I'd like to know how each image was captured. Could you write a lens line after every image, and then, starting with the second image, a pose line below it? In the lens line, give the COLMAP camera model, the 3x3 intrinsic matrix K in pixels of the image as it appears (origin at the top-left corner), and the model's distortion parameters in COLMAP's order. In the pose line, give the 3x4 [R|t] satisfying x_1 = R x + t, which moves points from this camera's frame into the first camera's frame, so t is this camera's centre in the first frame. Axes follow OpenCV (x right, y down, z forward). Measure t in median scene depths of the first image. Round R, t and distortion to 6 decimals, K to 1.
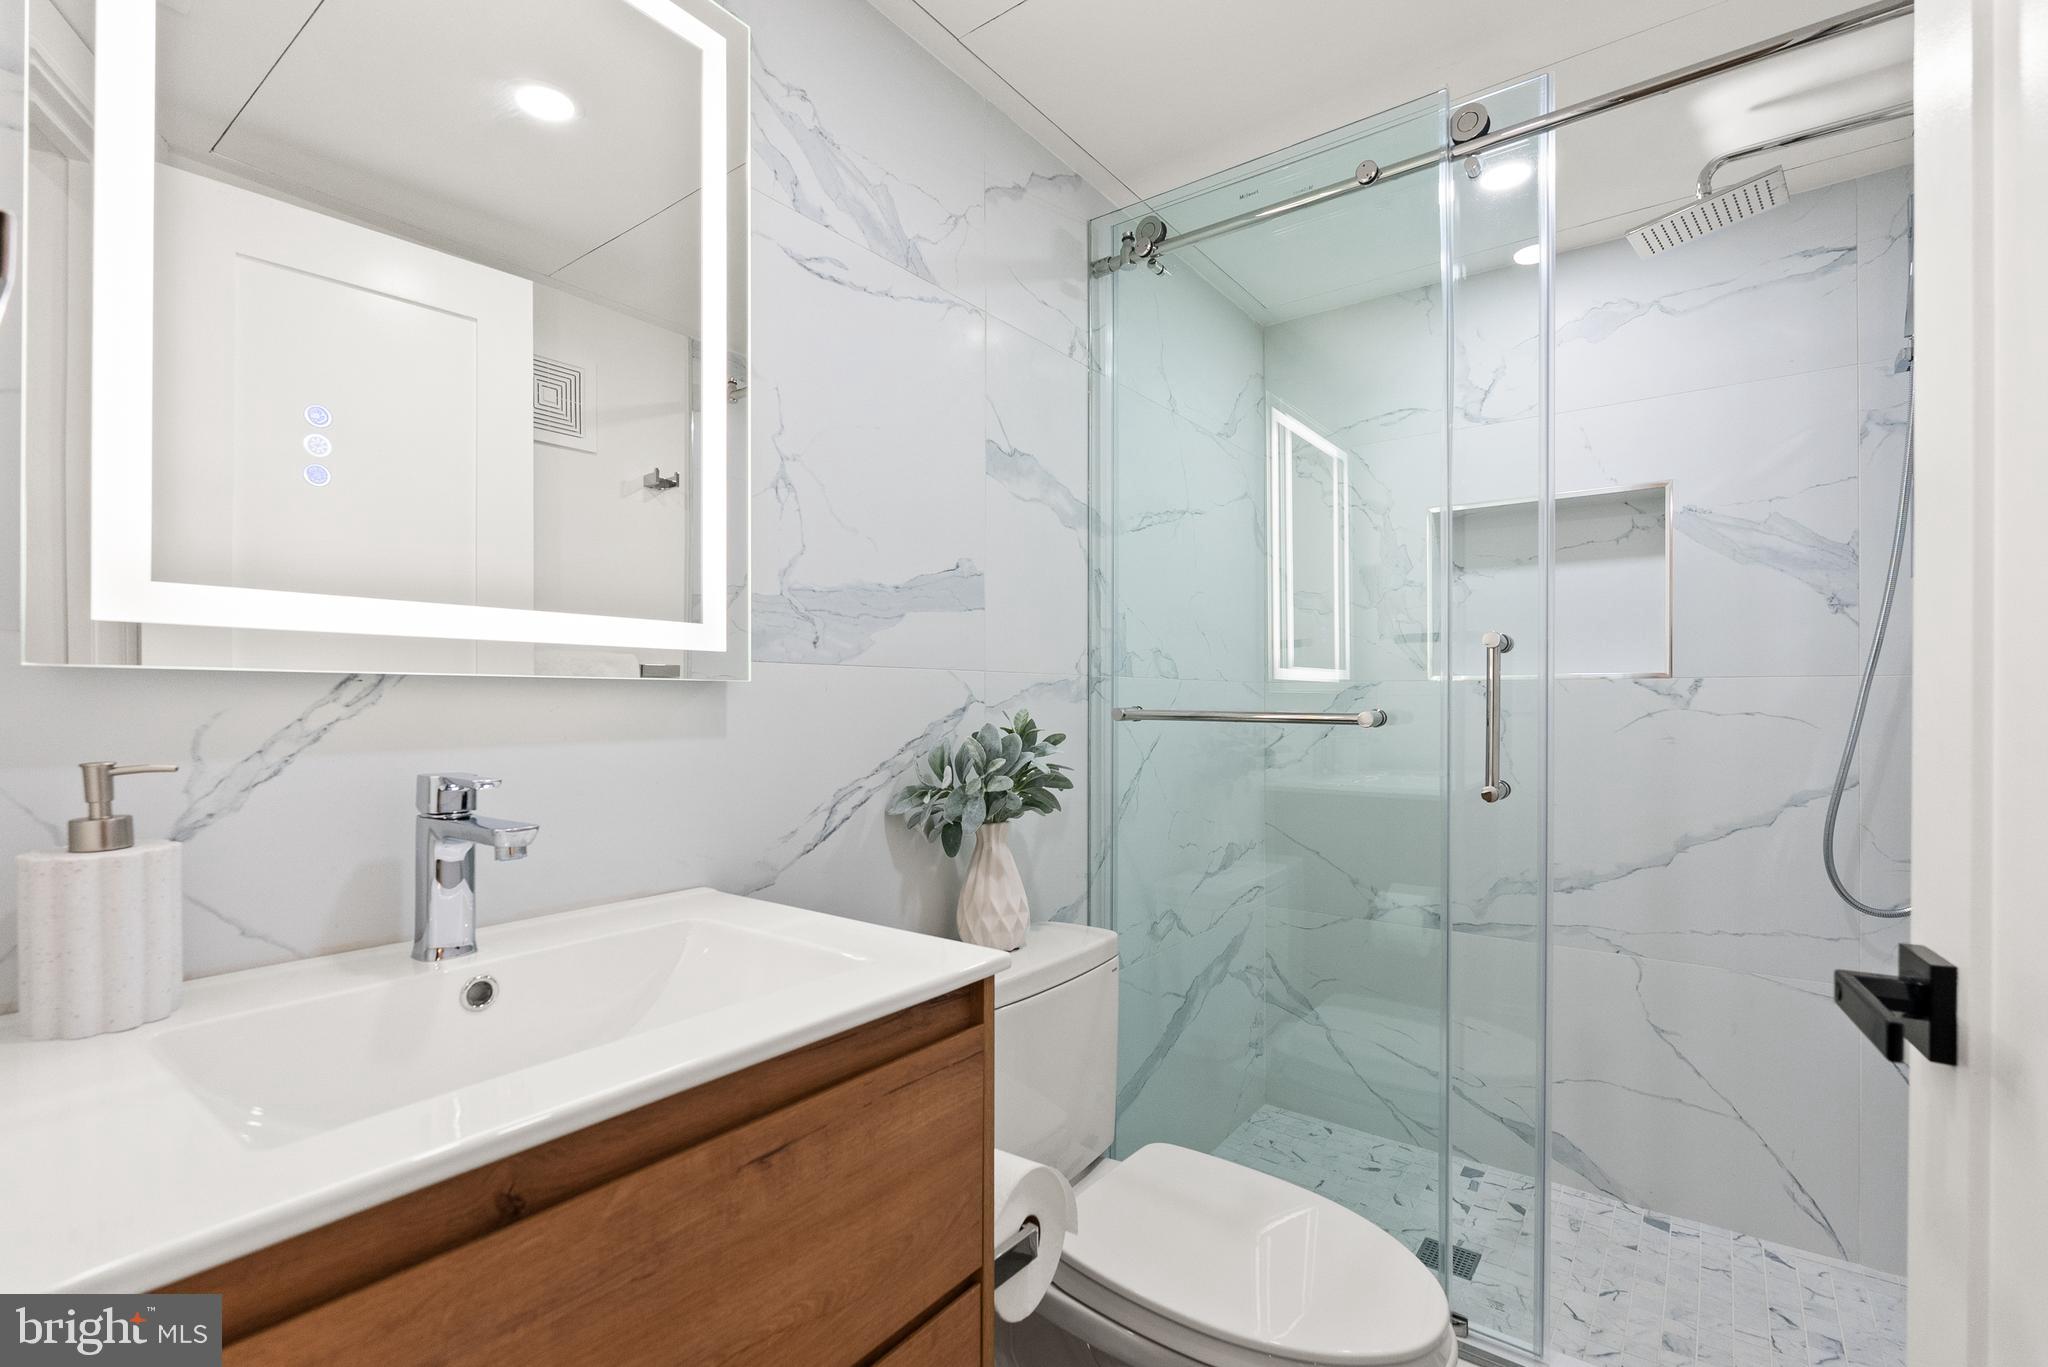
lens RADIAL K [[910.7, 0, 1039.0], [0, 910.7, 667.2], [0, 0, 1]] dist [-0.004977, 0.000035]
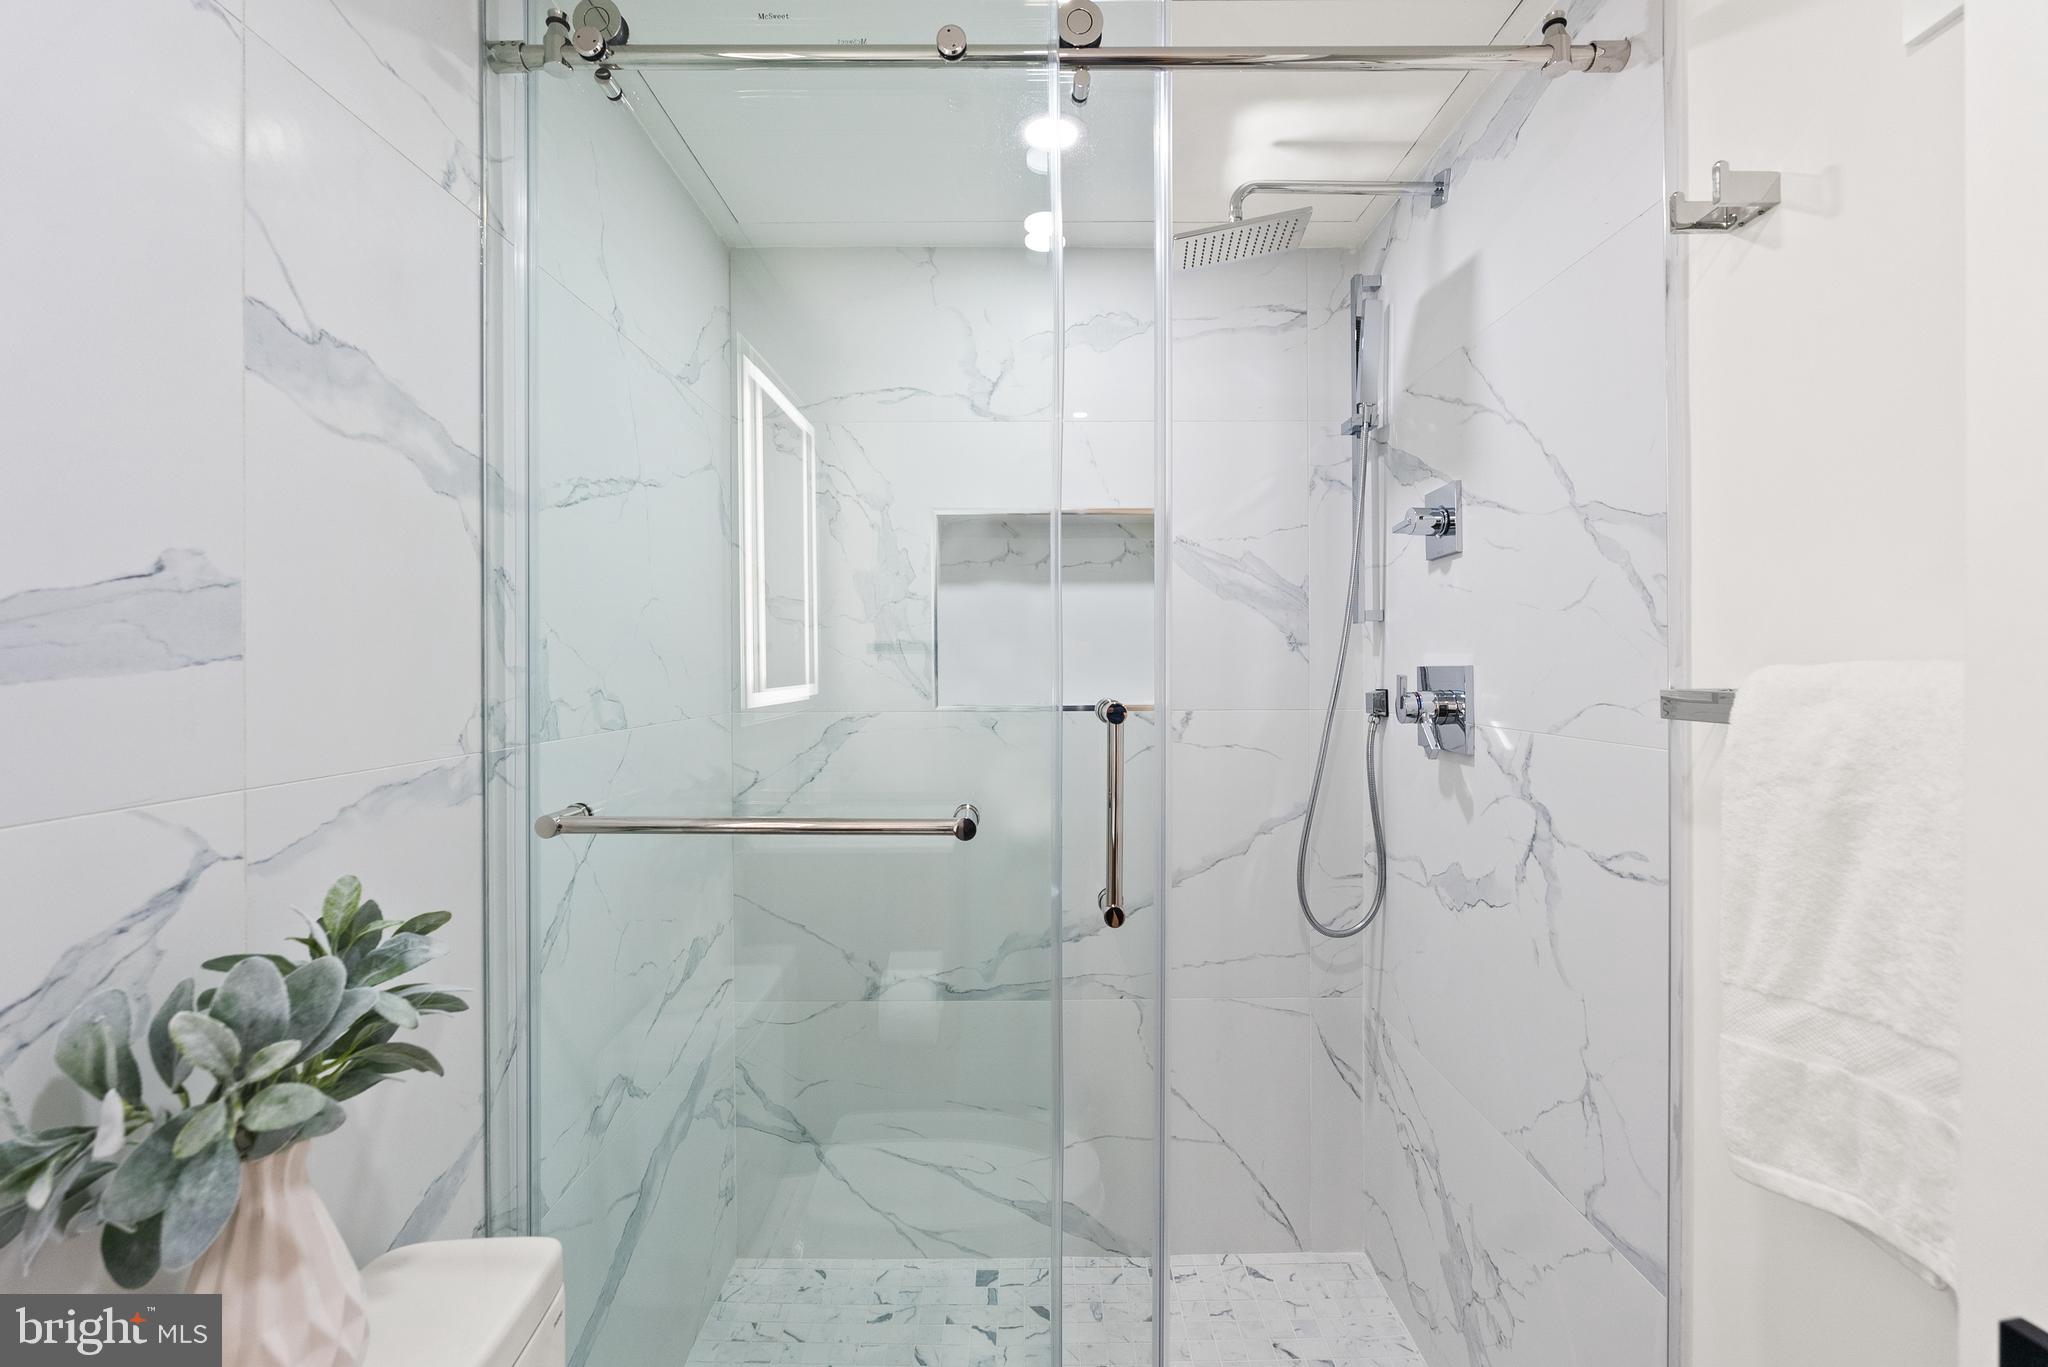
lens RADIAL K [[910.7, 0, 1039.0], [0, 910.7, 667.2], [0, 0, 1]] dist [-0.004977, 0.000035]
pose [[0.800380, -0.004256, 0.599478, -0.009239], [-0.016393, 0.999445, 0.028982, -0.066119], [-0.599269, -0.033024, 0.799866, 0.313785]]
